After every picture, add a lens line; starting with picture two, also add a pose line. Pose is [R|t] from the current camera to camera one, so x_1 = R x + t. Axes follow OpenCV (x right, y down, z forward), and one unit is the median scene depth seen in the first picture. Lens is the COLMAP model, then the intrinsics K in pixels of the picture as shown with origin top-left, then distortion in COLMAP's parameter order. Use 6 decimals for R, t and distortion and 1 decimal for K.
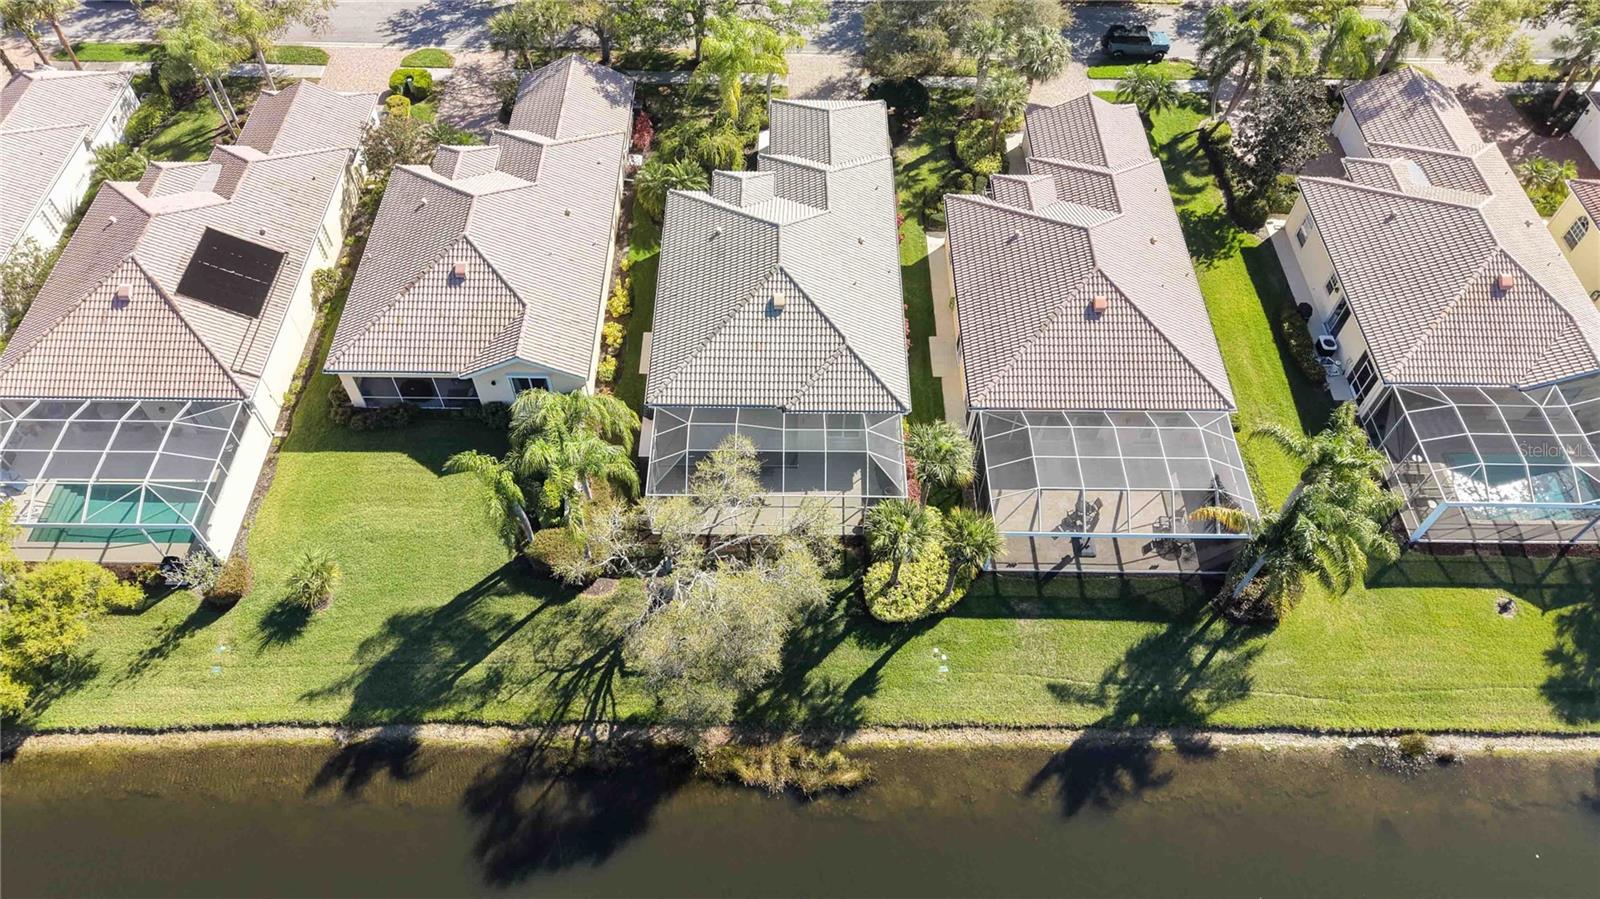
lens RADIAL K [[1071.7, 0, 806.7], [0, 1071.7, 449.2], [0, 0, 1]] dist [0.005866, -0.005401]
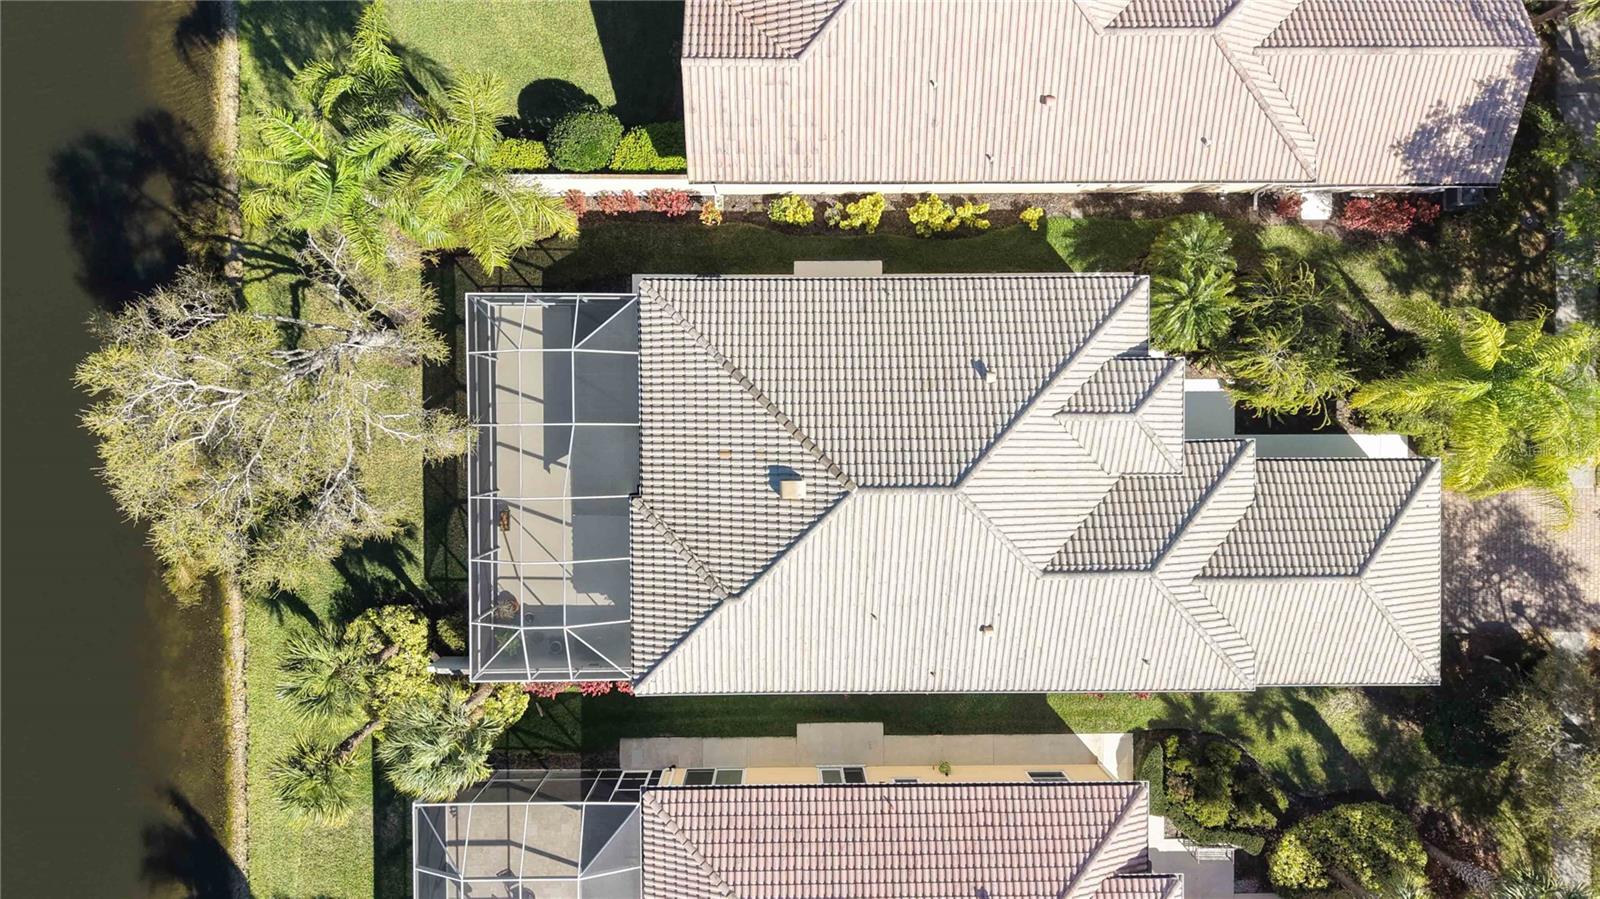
lens RADIAL K [[1071.7, 0, 806.7], [0, 1071.7, 449.2], [0, 0, 1]] dist [0.005866, -0.005401]
pose [[0.001182, 0.999920, -0.012585, -0.036462], [-0.812110, 0.008303, 0.583445, -0.440158], [0.583503, 0.009531, 0.812055, 0.482242]]
